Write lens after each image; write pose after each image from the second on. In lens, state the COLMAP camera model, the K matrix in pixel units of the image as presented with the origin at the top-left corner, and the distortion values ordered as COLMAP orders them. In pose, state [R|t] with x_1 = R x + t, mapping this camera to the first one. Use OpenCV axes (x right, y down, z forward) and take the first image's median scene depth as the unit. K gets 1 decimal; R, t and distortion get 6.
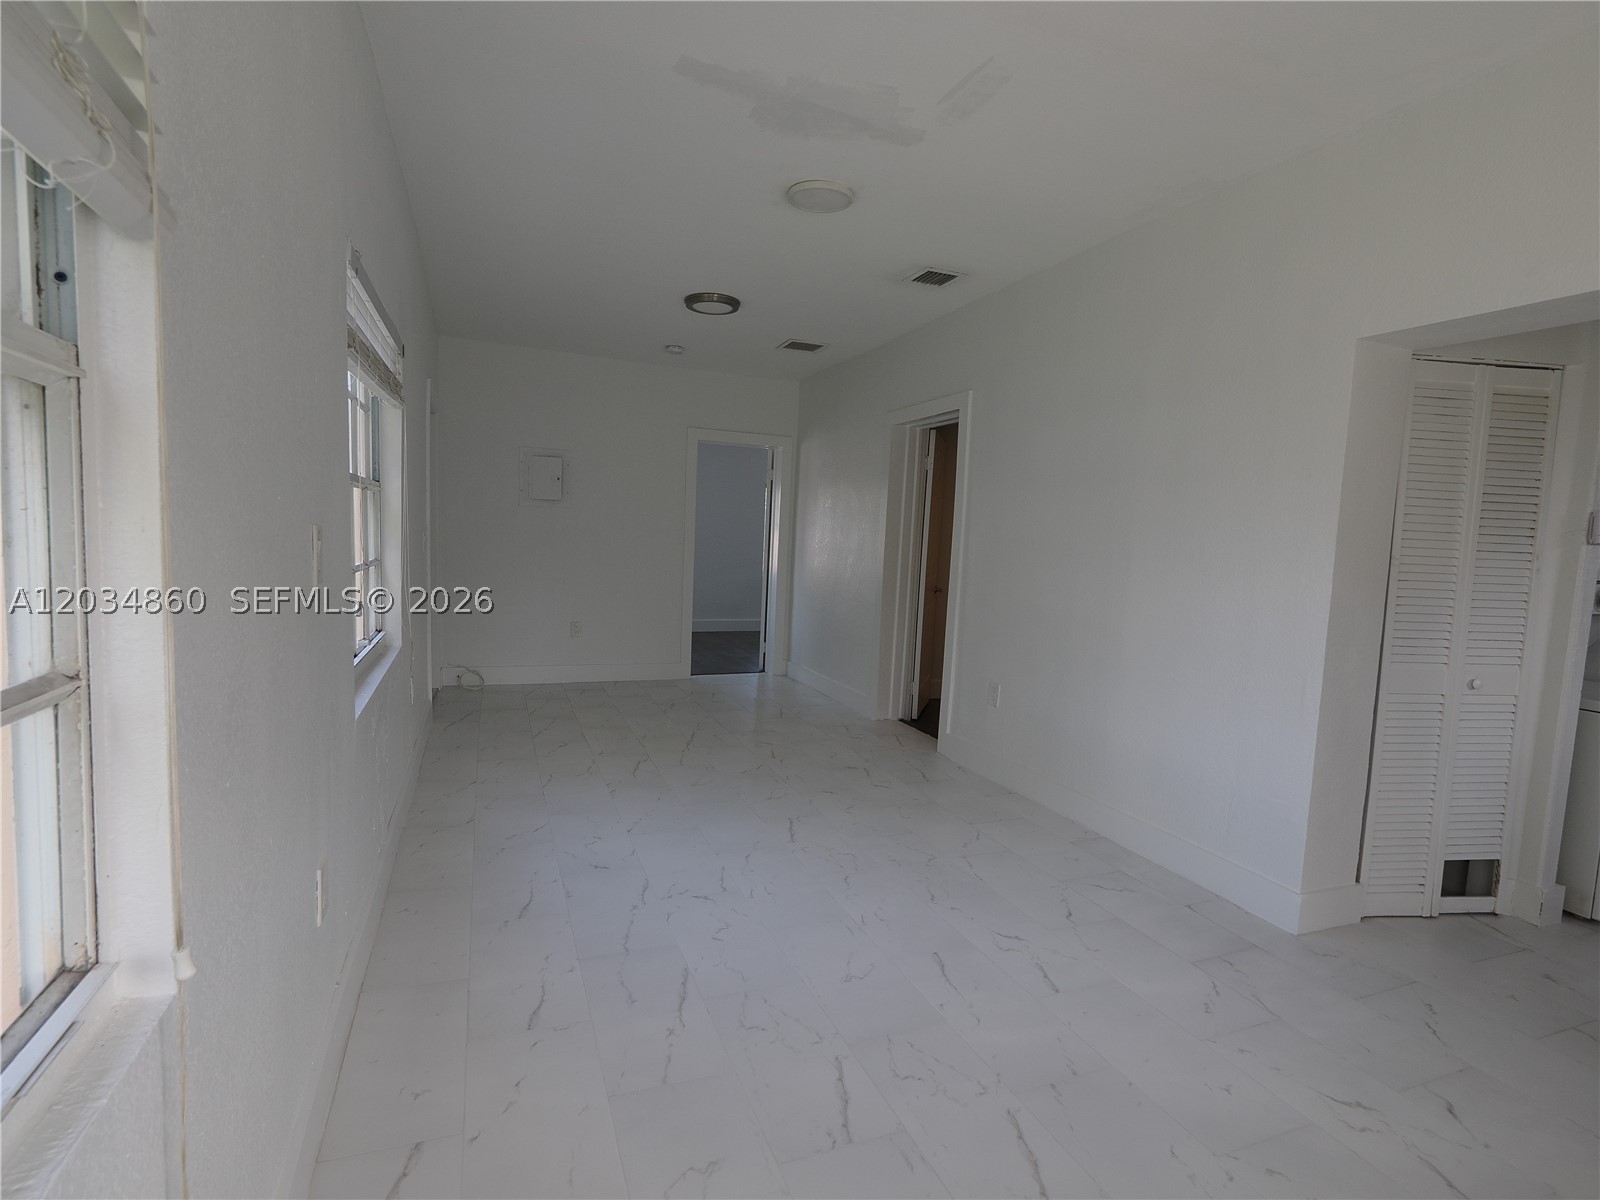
lens RADIAL K [[750.8, 0, 795.9], [0, 750.8, 599.6], [0, 0, 1]] dist [0.003690, 0.000872]
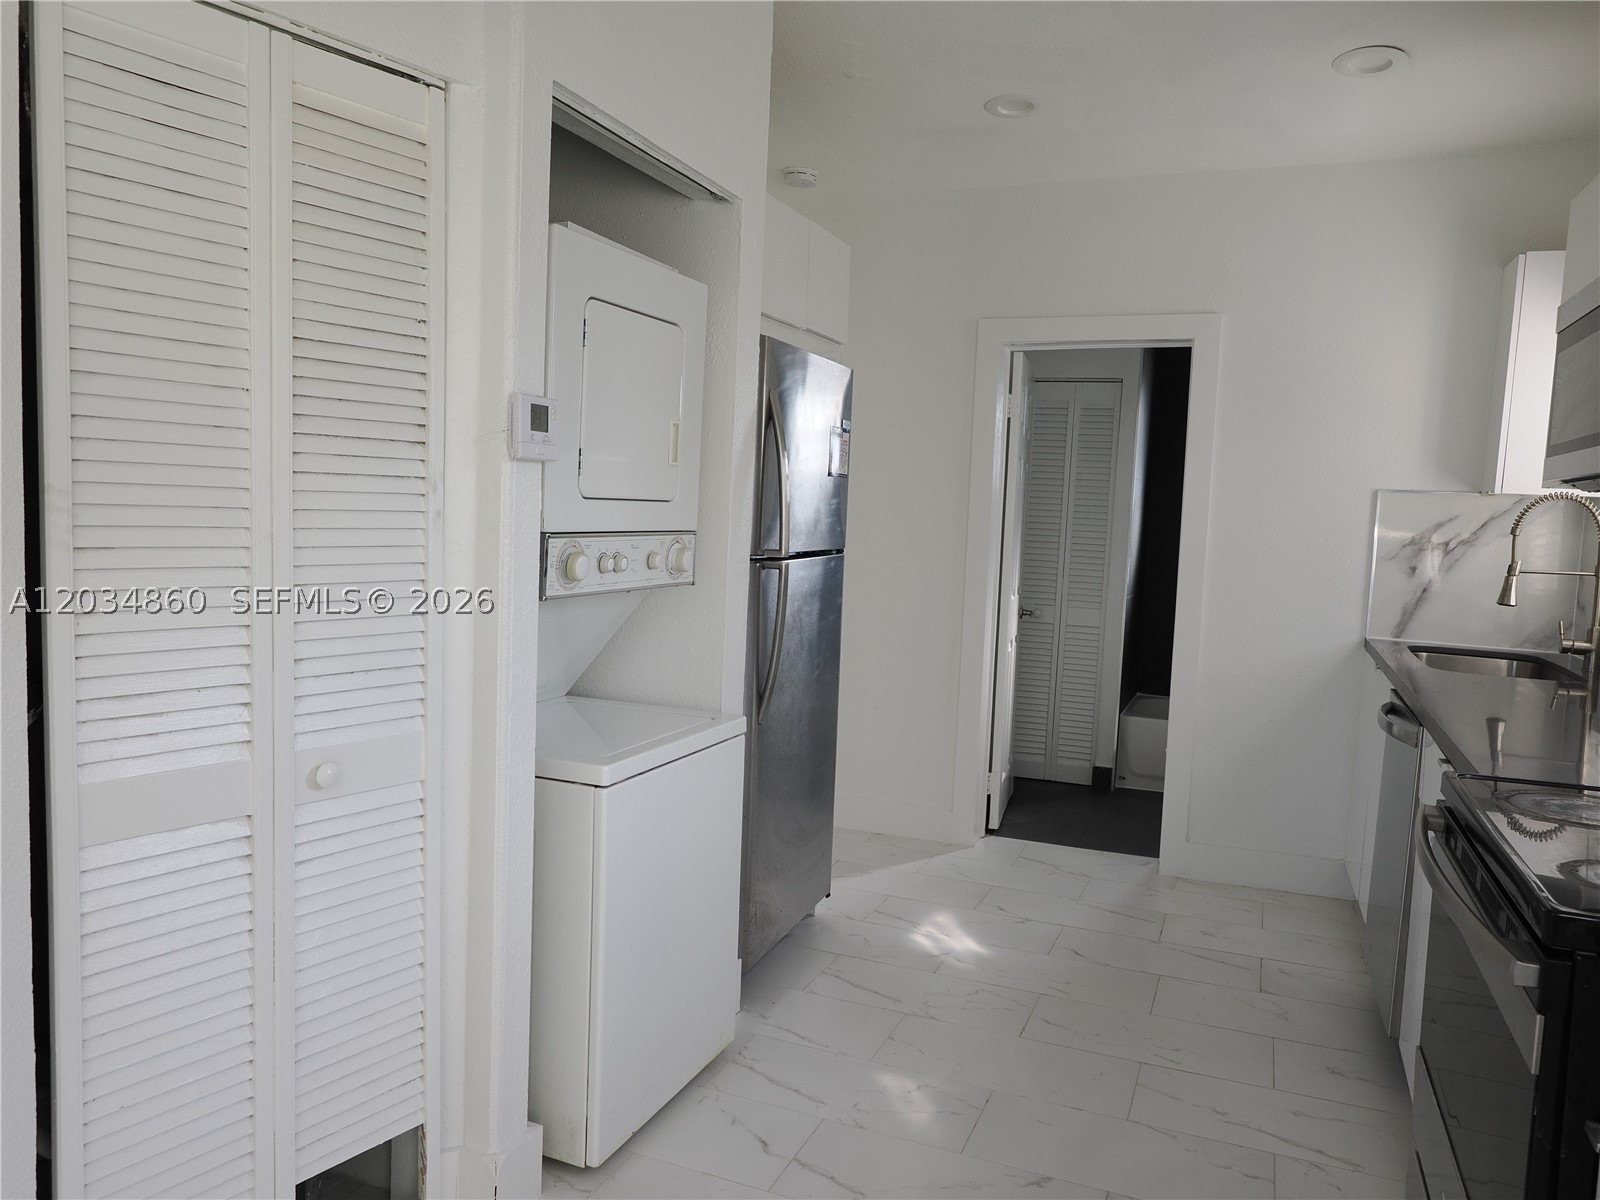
lens RADIAL K [[1126.2, 0, 800.8], [0, 1126.2, 599.0], [0, 0, 1]] dist [0.003846, 0.000532]
pose [[0.696779, -0.077508, 0.713085, 0.634815], [0.053996, 0.996992, 0.055606, -0.012759], [-0.715250, -0.000242, 0.698868, 0.341569]]
